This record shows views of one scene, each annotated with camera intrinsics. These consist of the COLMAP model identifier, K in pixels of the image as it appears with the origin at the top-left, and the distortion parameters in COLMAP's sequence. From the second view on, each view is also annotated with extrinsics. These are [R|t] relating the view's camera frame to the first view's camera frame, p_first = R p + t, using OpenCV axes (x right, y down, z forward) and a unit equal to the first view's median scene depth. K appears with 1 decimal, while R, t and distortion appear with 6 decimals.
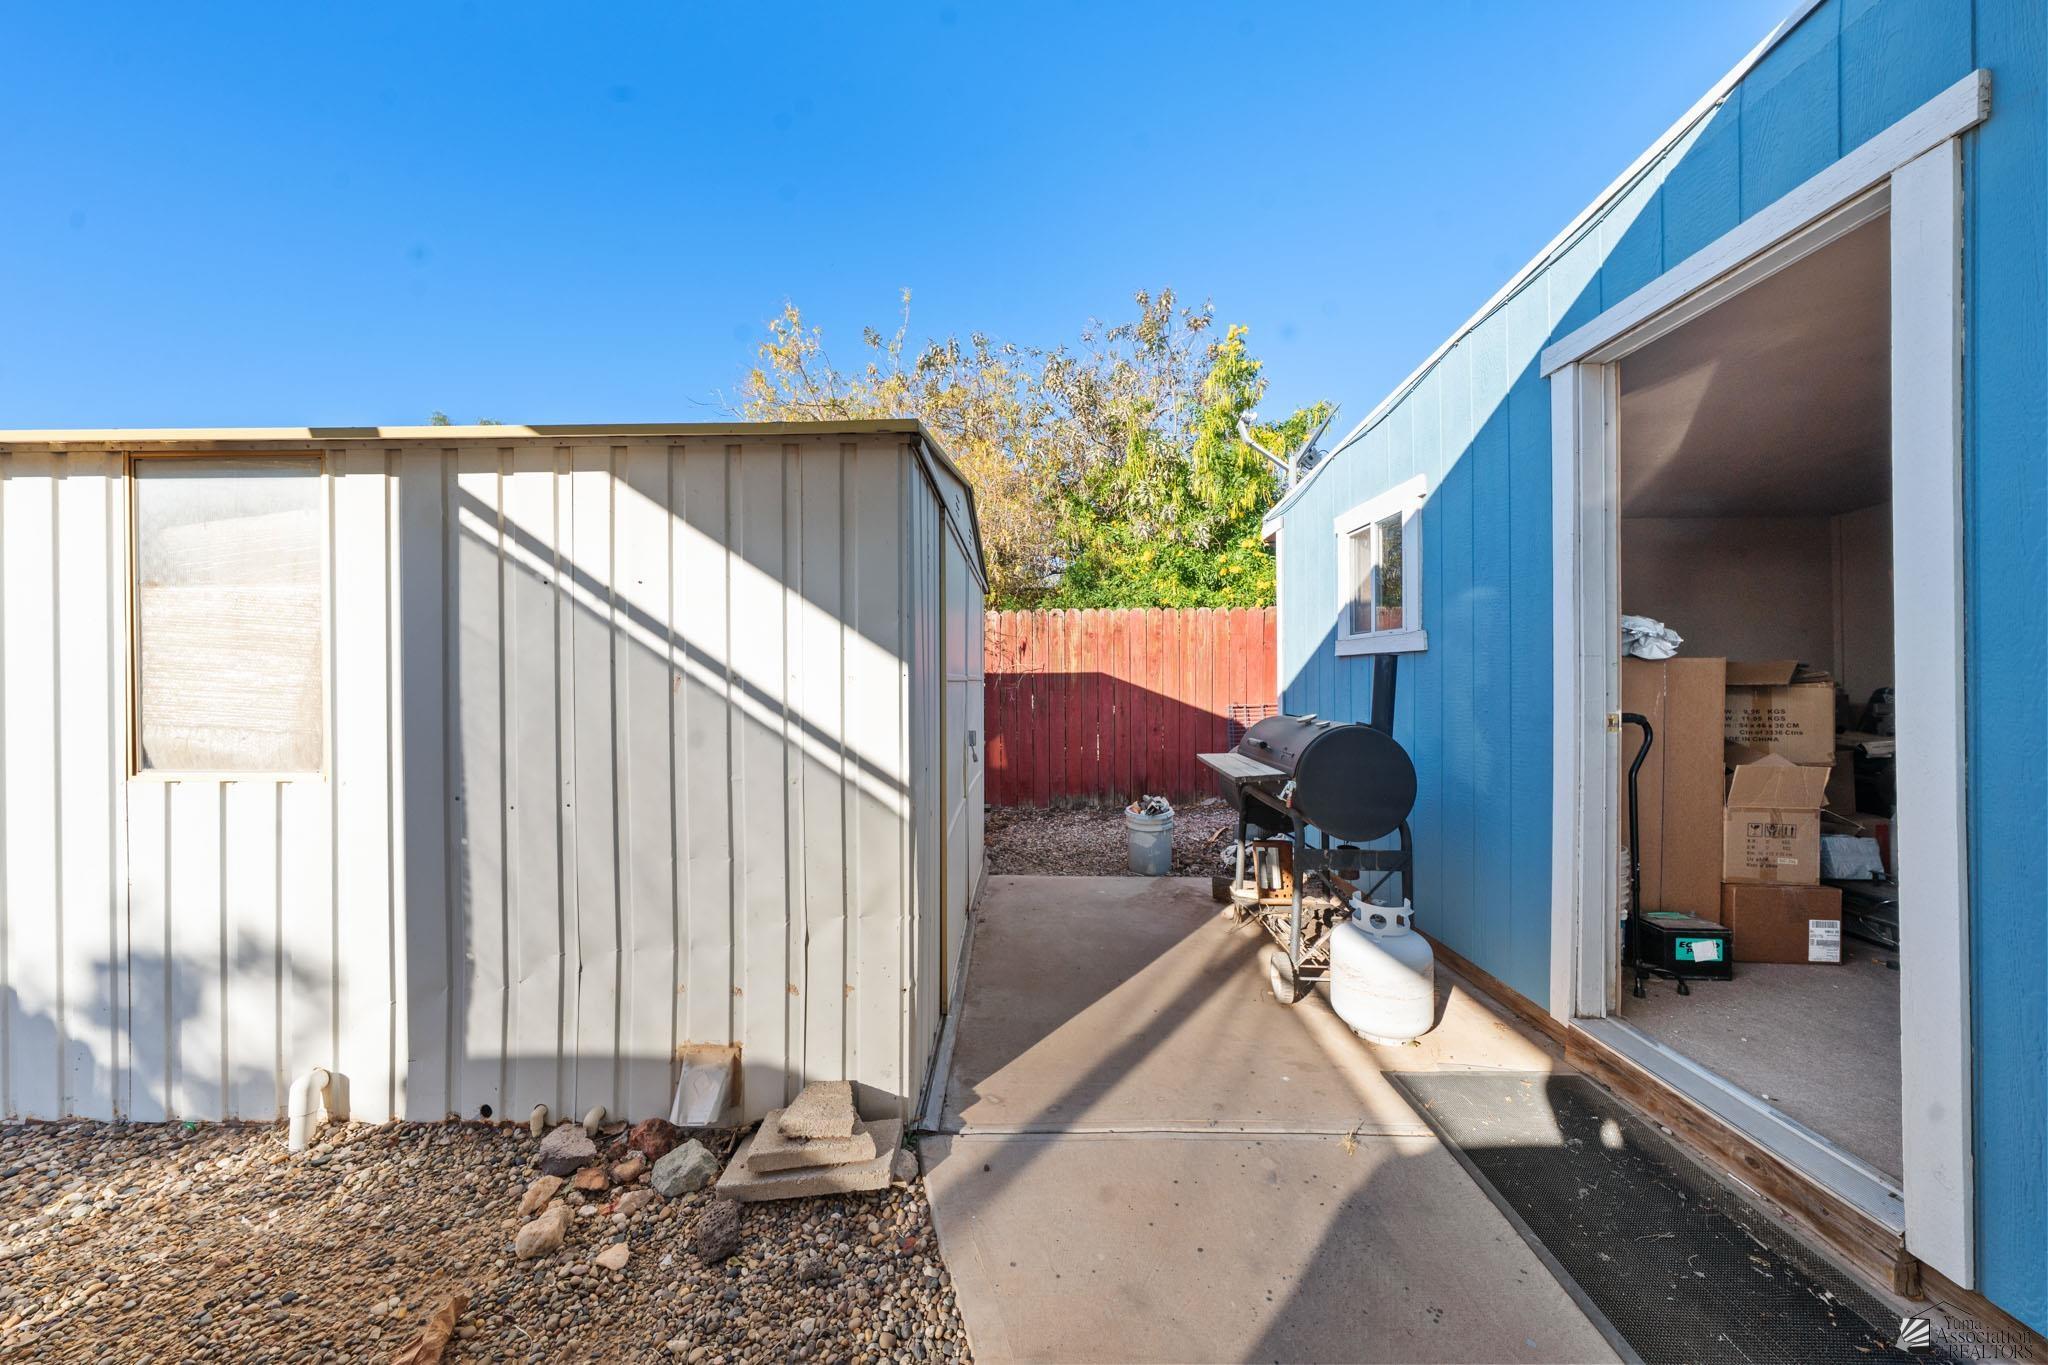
lens RADIAL K [[681.4, 0, 1010.5], [0, 681.4, 684.4], [0, 0, 1]] dist [0.001819, 0.000070]
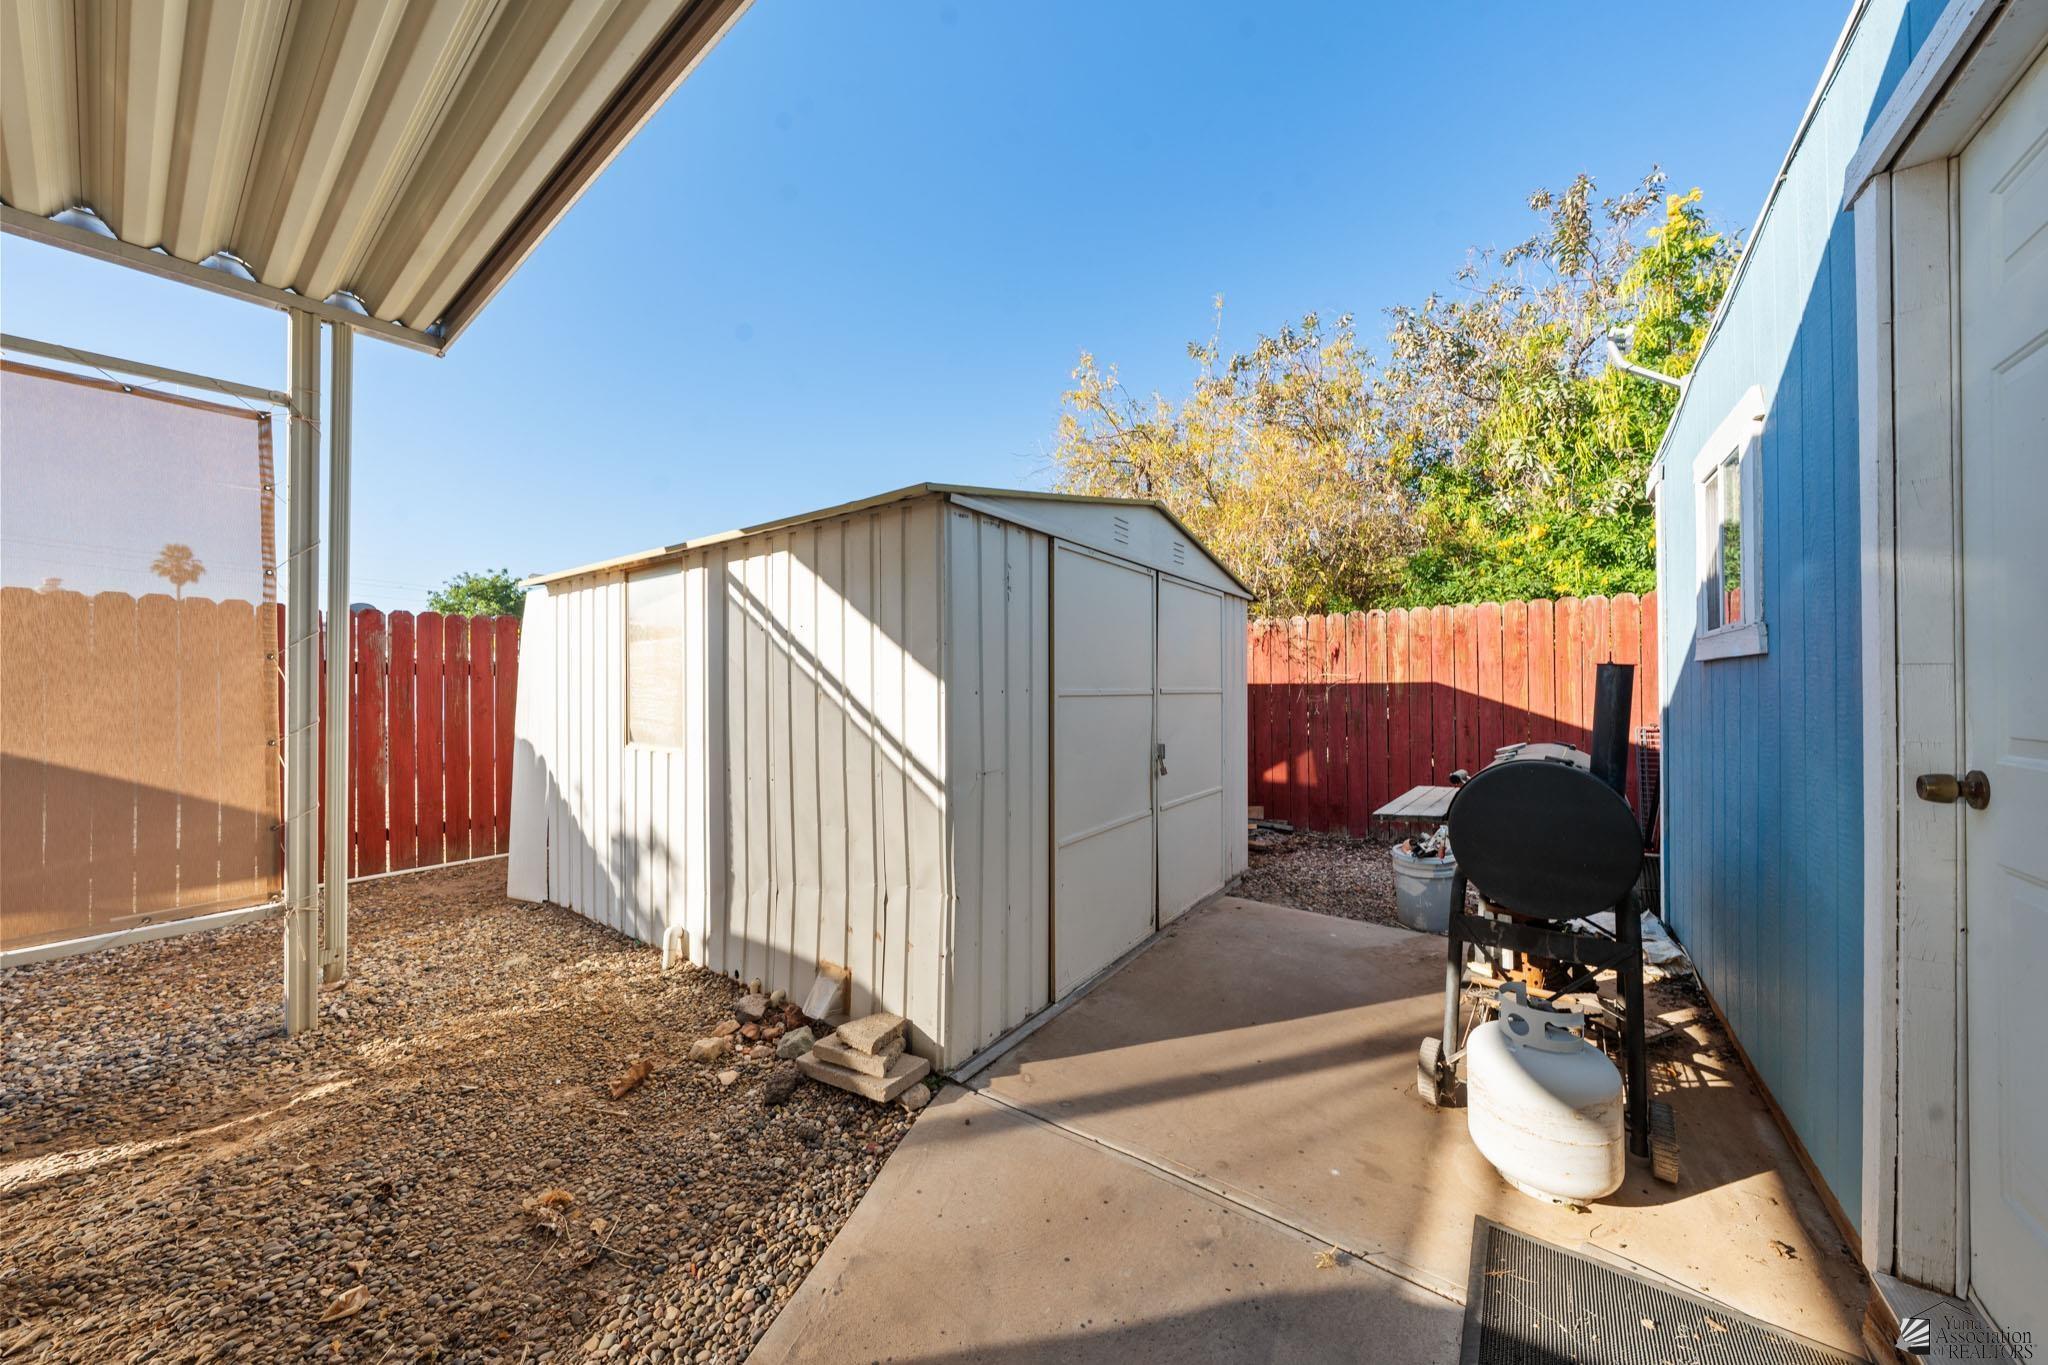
lens RADIAL K [[681.4, 0, 1010.5], [0, 681.4, 684.4], [0, 0, 1]] dist [0.001819, 0.000070]
pose [[0.822486, -0.001895, -0.568782, 0.618443], [-0.004954, 0.999933, -0.010496, -0.014158], [0.568764, 0.011451, 0.822421, 0.081584]]
